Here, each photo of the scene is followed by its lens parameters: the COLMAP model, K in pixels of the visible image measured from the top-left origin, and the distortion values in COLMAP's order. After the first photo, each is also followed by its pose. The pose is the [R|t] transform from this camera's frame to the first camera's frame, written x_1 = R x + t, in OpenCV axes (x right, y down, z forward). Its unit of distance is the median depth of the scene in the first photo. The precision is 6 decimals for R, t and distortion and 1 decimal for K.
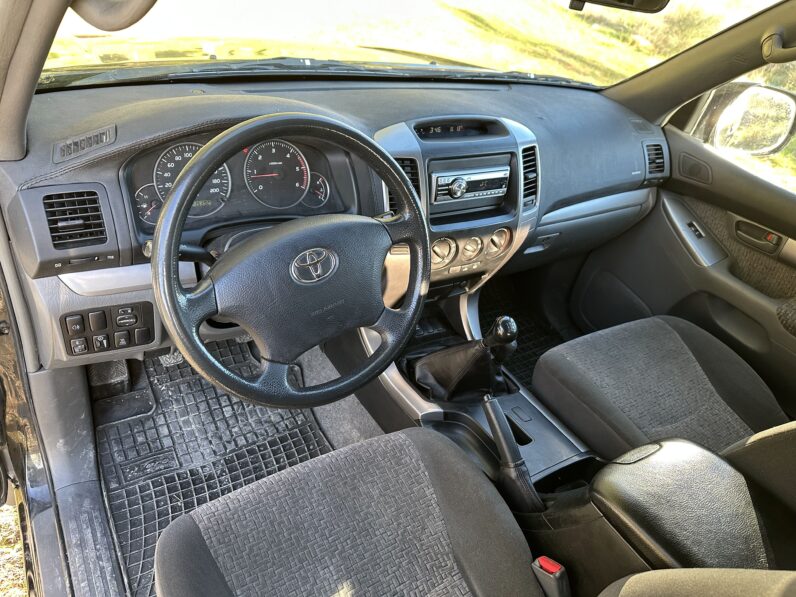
lens RADIAL K [[552.9, 0, 399.9], [0, 552.9, 320.5], [0, 0, 1]] dist [0.029897, -0.039957]
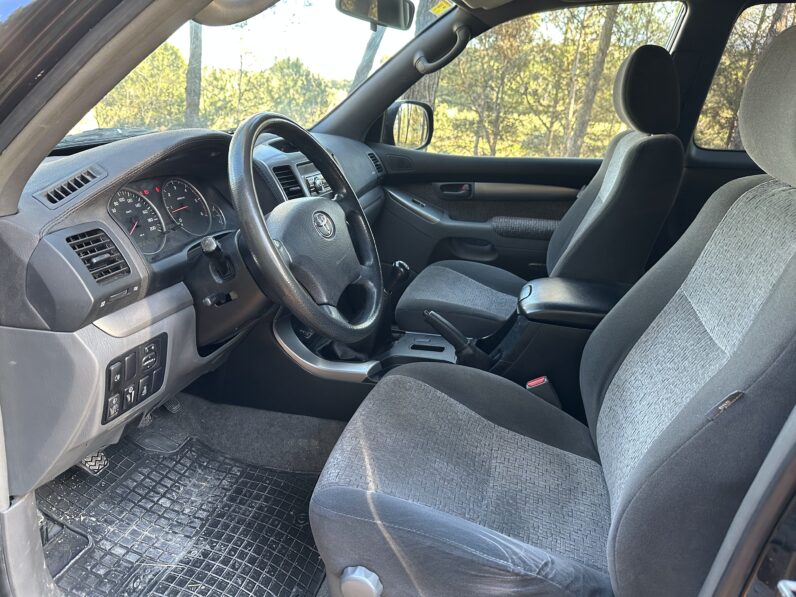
lens RADIAL K [[552.9, 0, 393.6], [0, 552.9, 329.3], [0, 0, 1]] dist [0.029897, -0.039957]
pose [[0.719151, -0.386870, 0.577194, -0.568519], [0.479054, 0.877744, -0.008558, 0.127914], [-0.503317, 0.282661, 0.816562, -0.011472]]
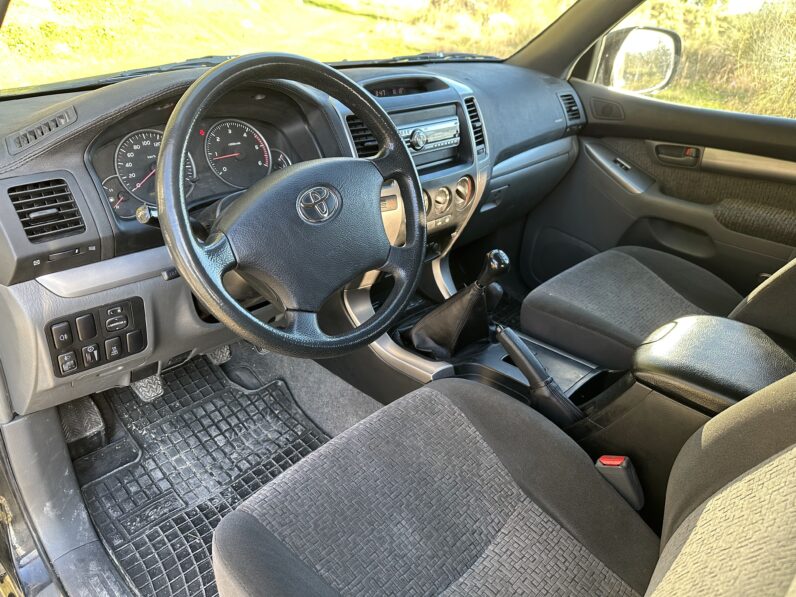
lens RADIAL K [[552.9, 0, 401.6], [0, 552.9, 322.0], [0, 0, 1]] dist [0.029897, -0.039957]
pose [[0.962054, -0.228392, 0.149294, -0.140441], [0.240422, 0.968285, -0.067988, 0.135256], [-0.129031, 0.101301, 0.986453, 0.032912]]
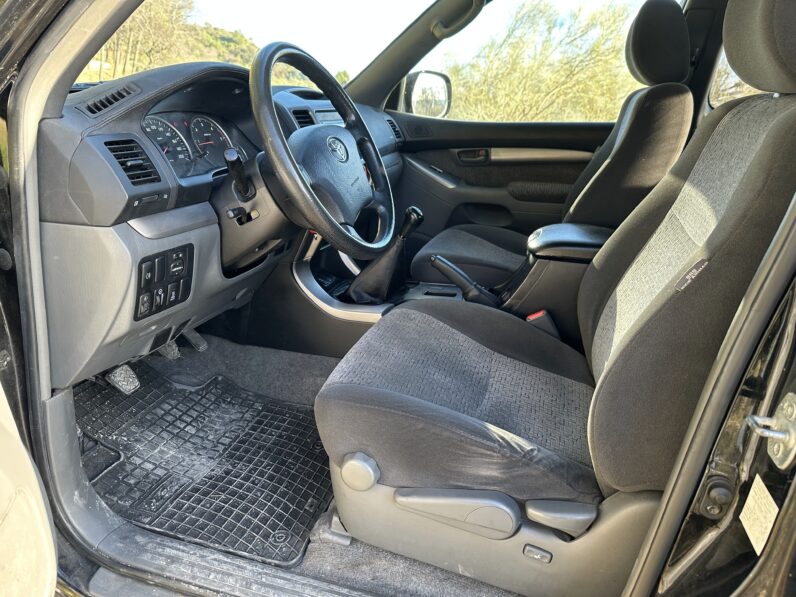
lens RADIAL K [[552.9, 0, 403.7], [0, 552.9, 329.9], [0, 0, 1]] dist [0.029897, -0.039957]
pose [[0.738644, -0.379508, 0.557116, -0.635393], [0.471935, 0.881268, -0.025386, 0.262512], [-0.481334, 0.281674, 0.830046, -0.040143]]
